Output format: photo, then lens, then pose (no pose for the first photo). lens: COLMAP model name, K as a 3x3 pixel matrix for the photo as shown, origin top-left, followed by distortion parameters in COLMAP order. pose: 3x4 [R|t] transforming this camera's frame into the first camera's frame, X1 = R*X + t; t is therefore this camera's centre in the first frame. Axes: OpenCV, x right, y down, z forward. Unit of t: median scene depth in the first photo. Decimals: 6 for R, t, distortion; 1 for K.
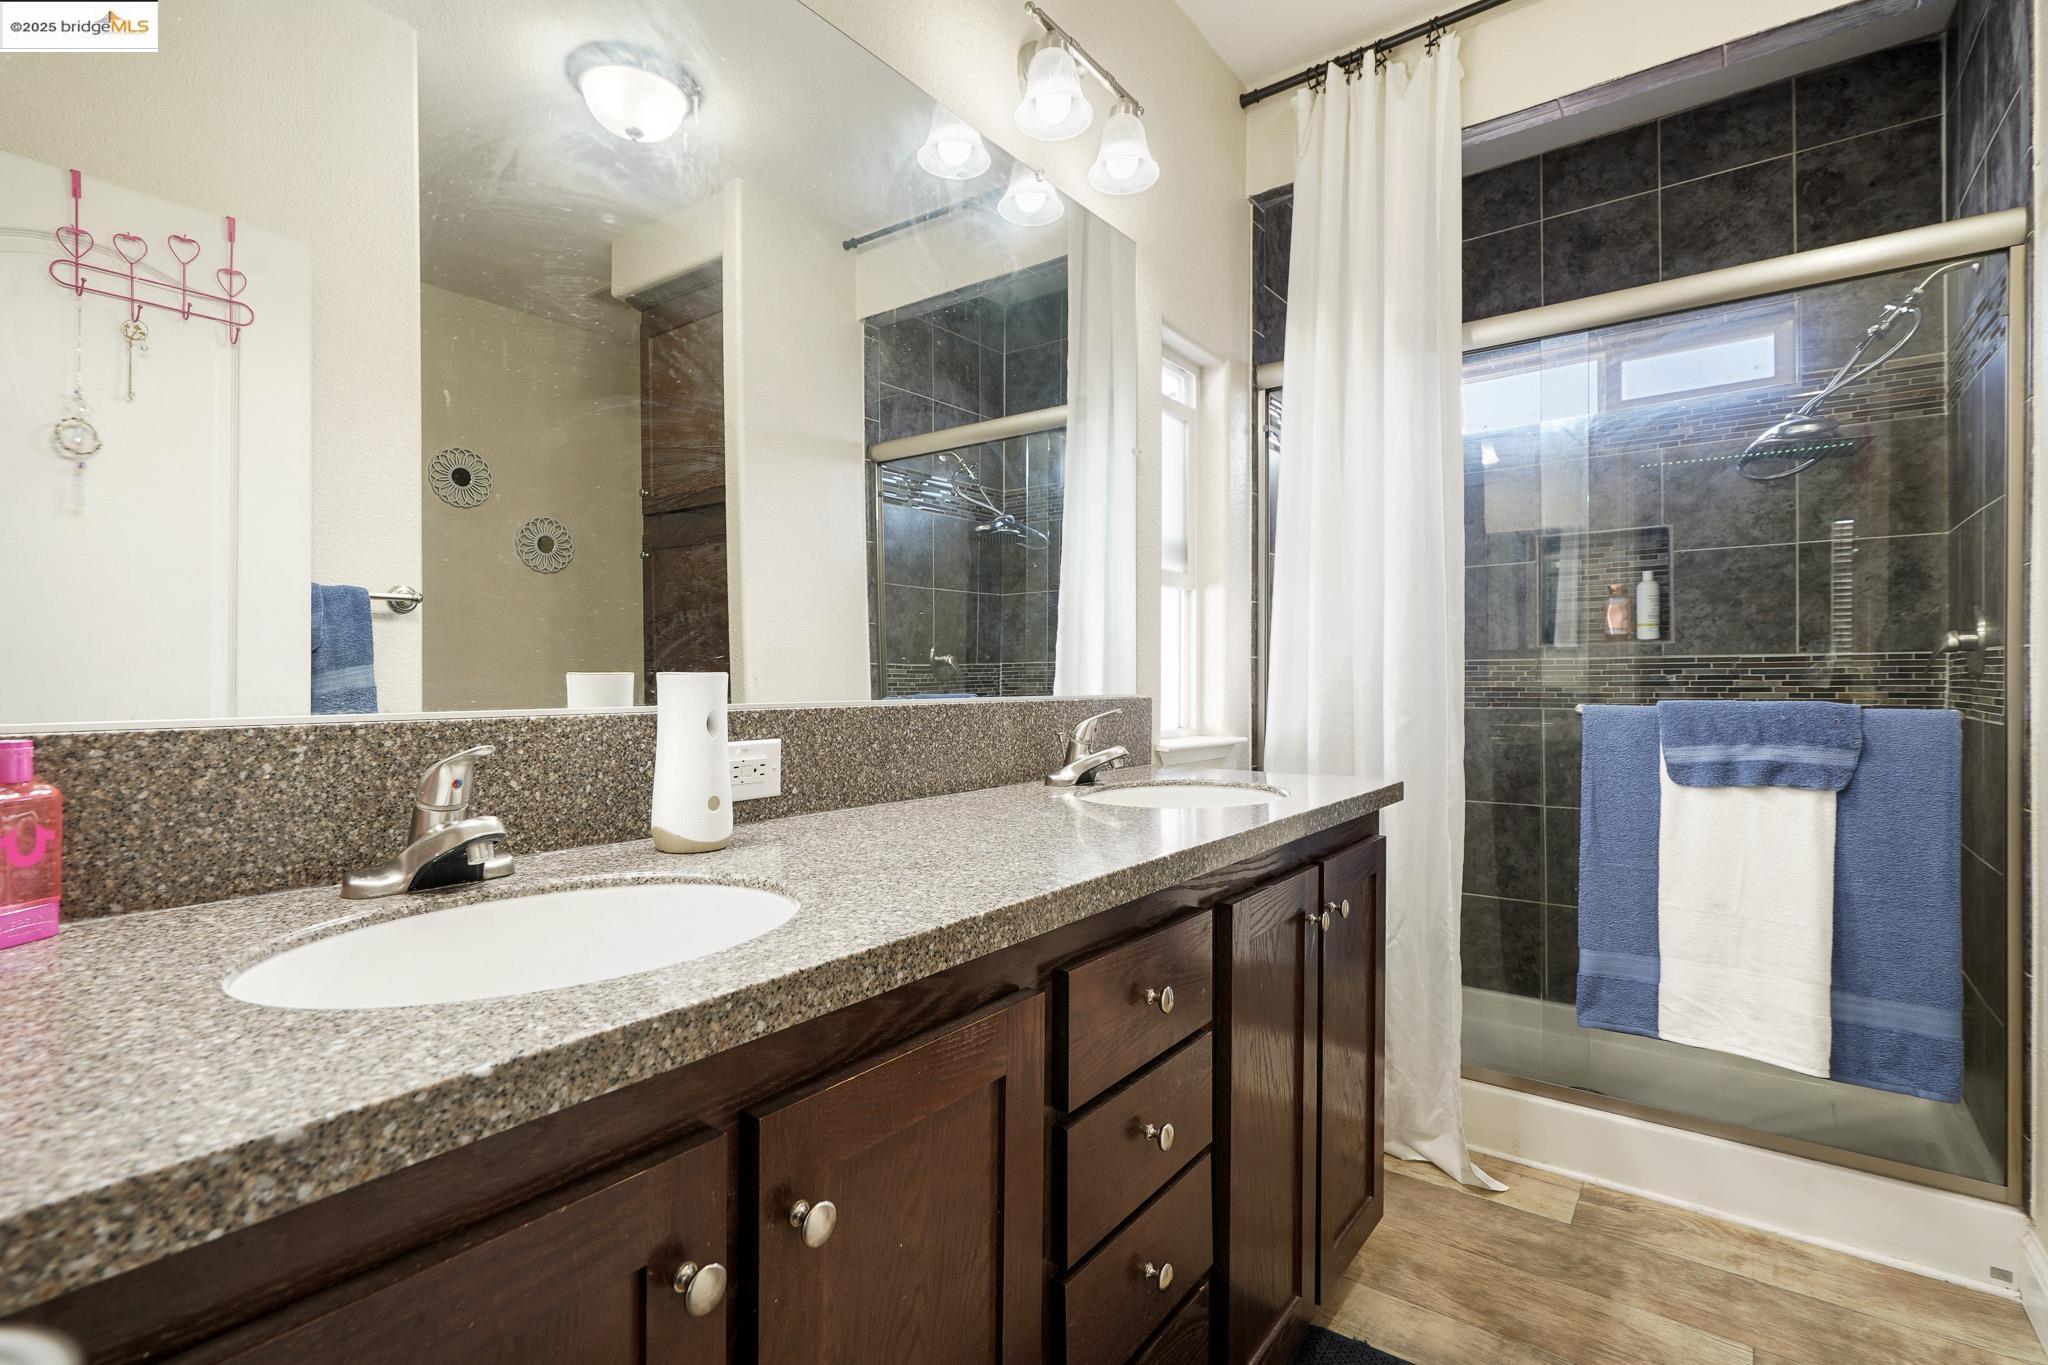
lens RADIAL K [[955.3, 0, 1003.6], [0, 955.3, 672.9], [0, 0, 1]] dist [-0.002529, 0.001521]
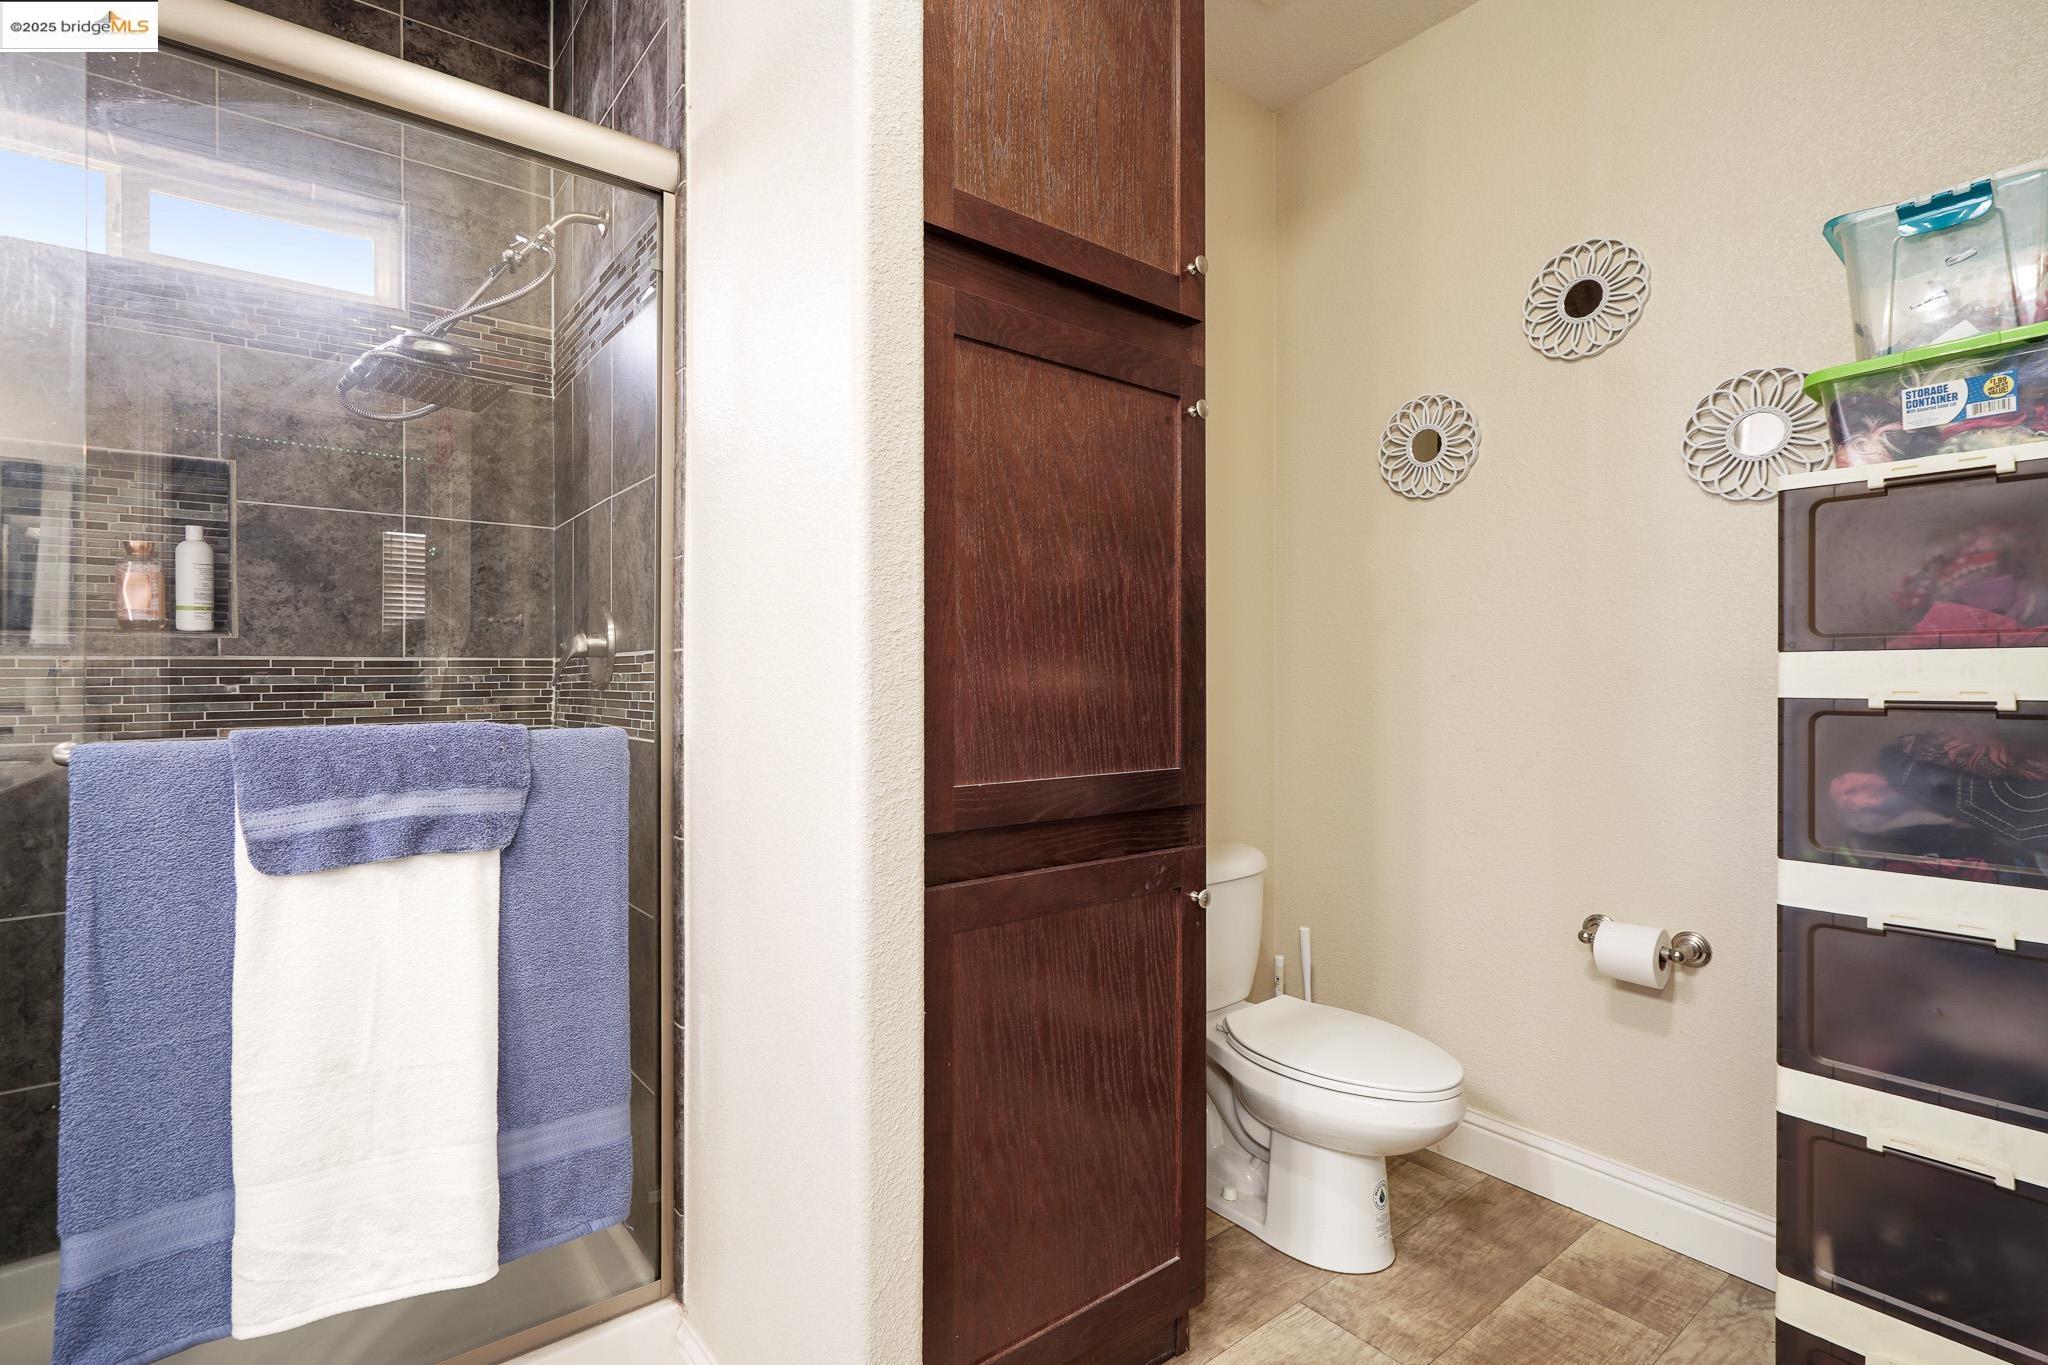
lens RADIAL K [[955.3, 0, 1015.0], [0, 955.3, 679.6], [0, 0, 1]] dist [-0.002529, 0.001521]
pose [[0.247889, 0.003347, 0.968783, 0.236295], [0.000383, 0.999994, -0.003553, 0.001070], [-0.968788, 0.001252, 0.247886, 0.382231]]
